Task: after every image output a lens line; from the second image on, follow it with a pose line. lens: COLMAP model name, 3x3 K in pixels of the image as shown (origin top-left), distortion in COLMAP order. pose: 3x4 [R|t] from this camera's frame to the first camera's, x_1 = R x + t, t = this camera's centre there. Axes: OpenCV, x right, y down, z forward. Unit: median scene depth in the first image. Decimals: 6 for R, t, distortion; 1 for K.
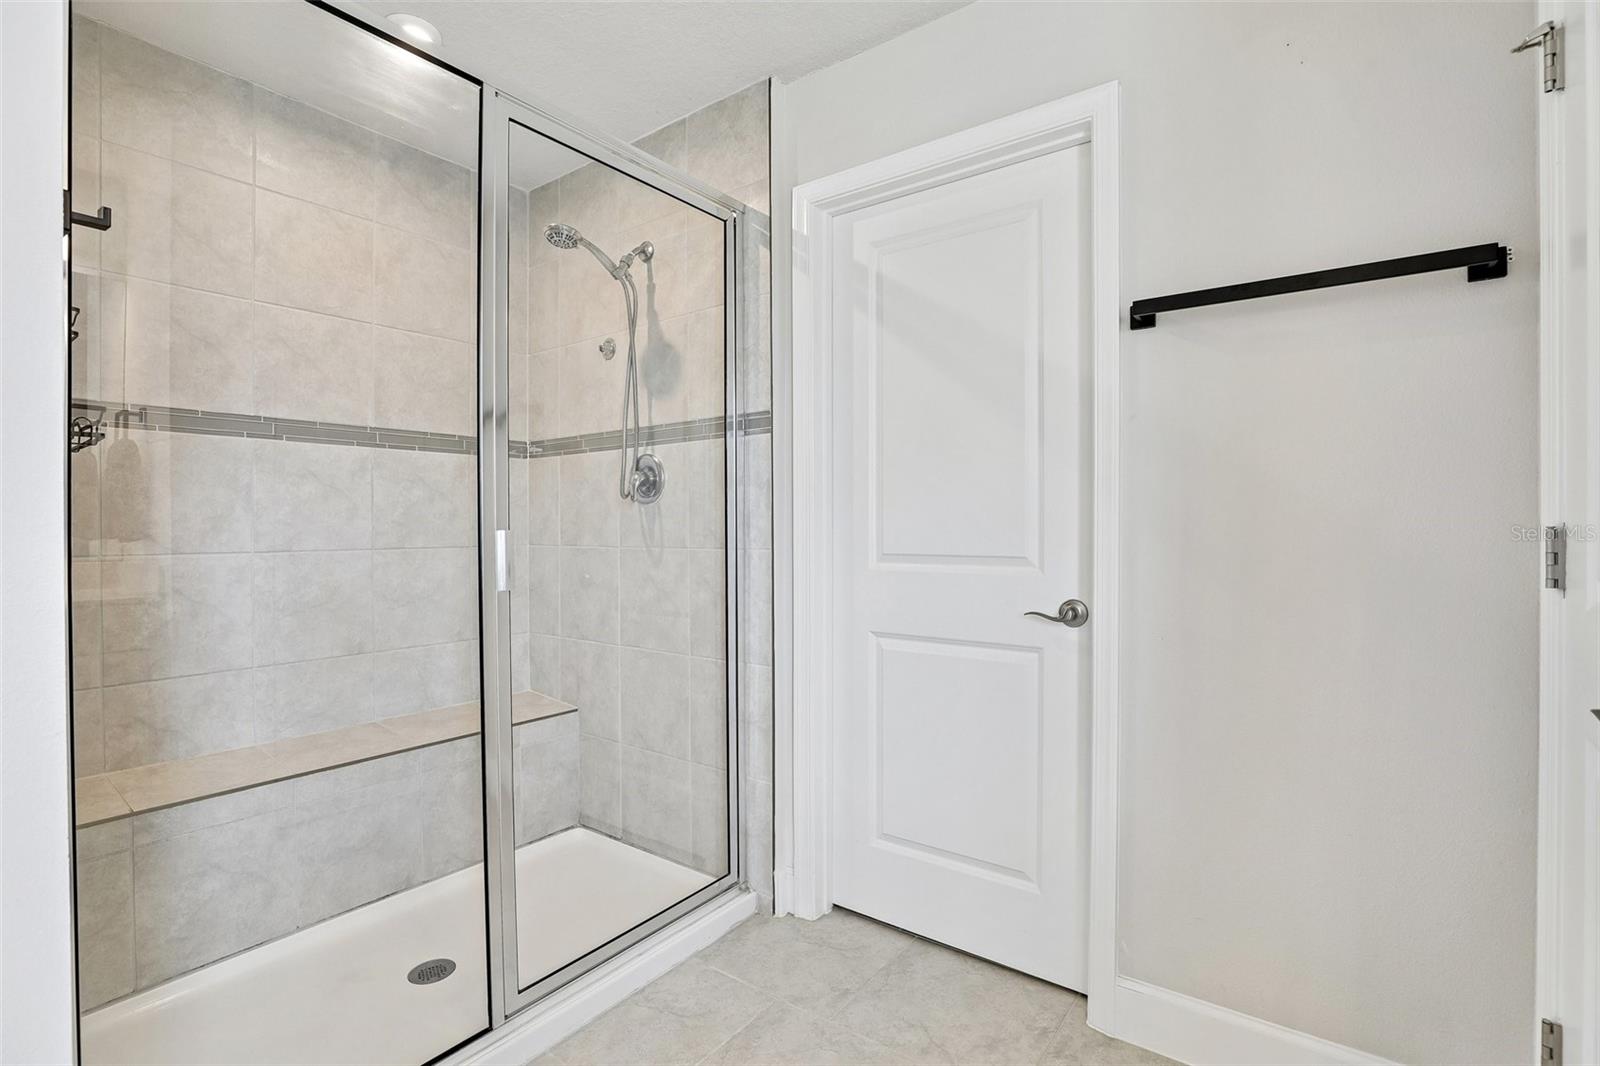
lens RADIAL K [[736.2, 0, 812.4], [0, 736.2, 531.0], [0, 0, 1]] dist [-0.030829, 0.007049]
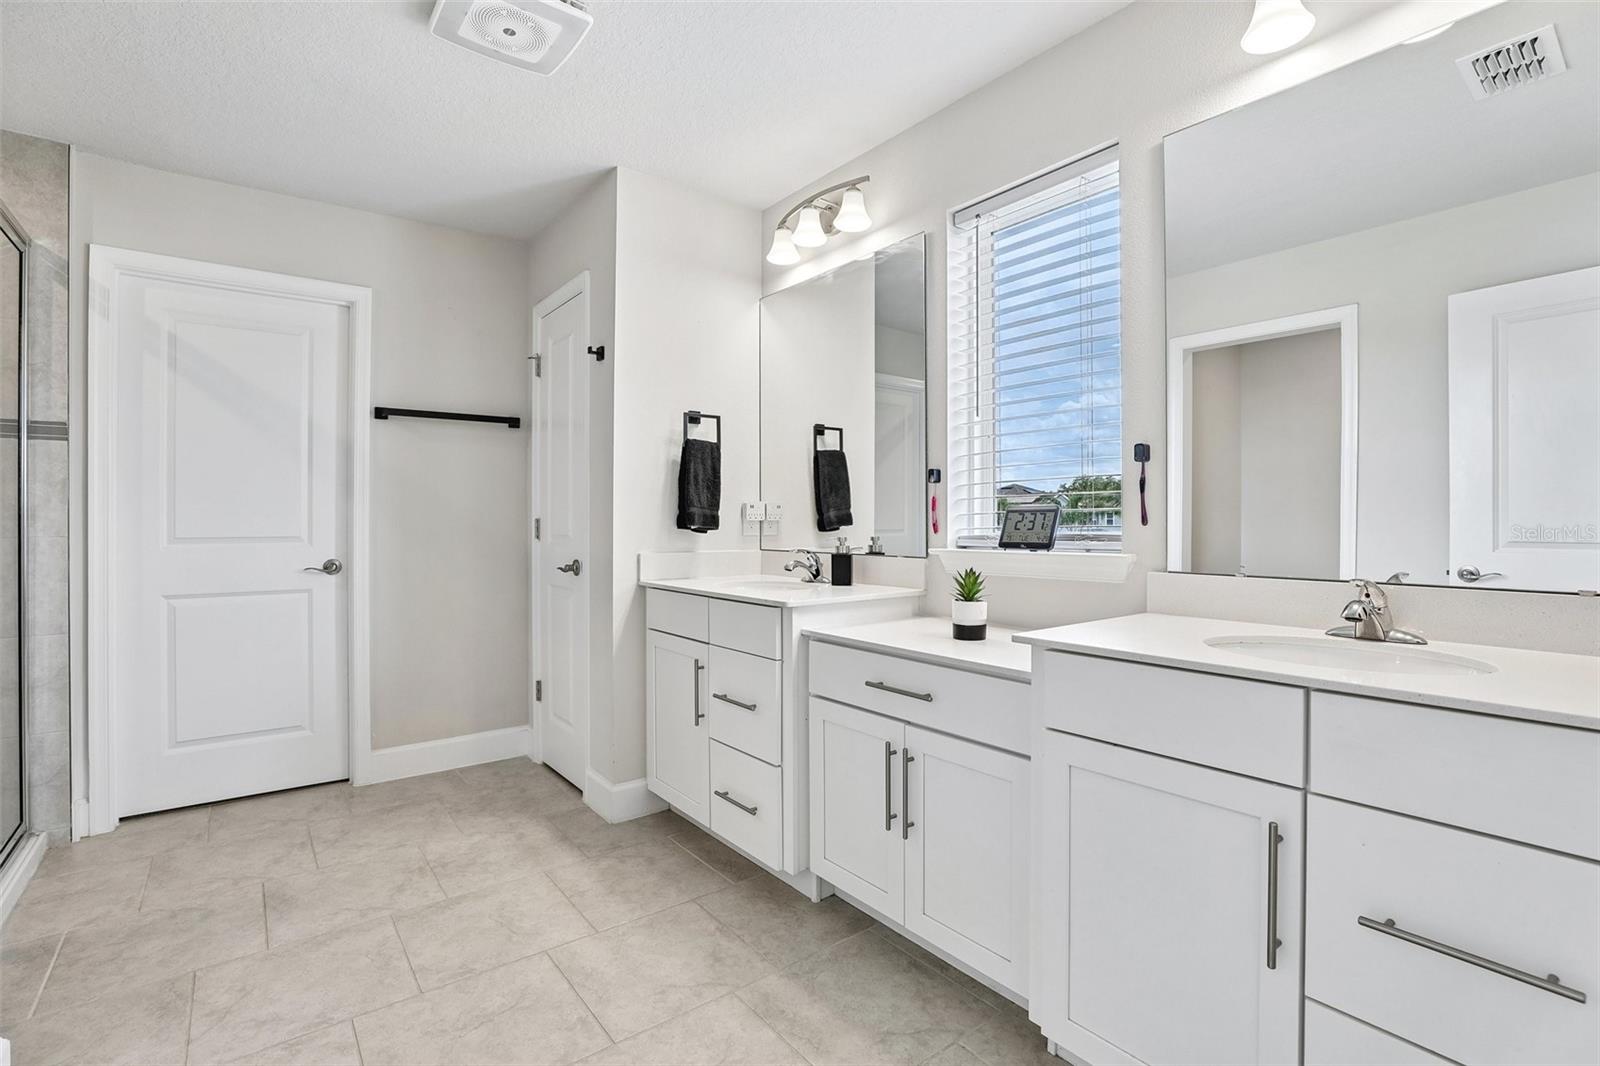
lens RADIAL K [[736.2, 0, 788.3], [0, 736.2, 526.2], [0, 0, 1]] dist [-0.030829, 0.007049]
pose [[0.294928, -0.009949, 0.955468, -0.851270], [0.003842, 0.999950, 0.009227, 0.000999], [-0.955512, 0.000950, 0.294951, -0.489884]]
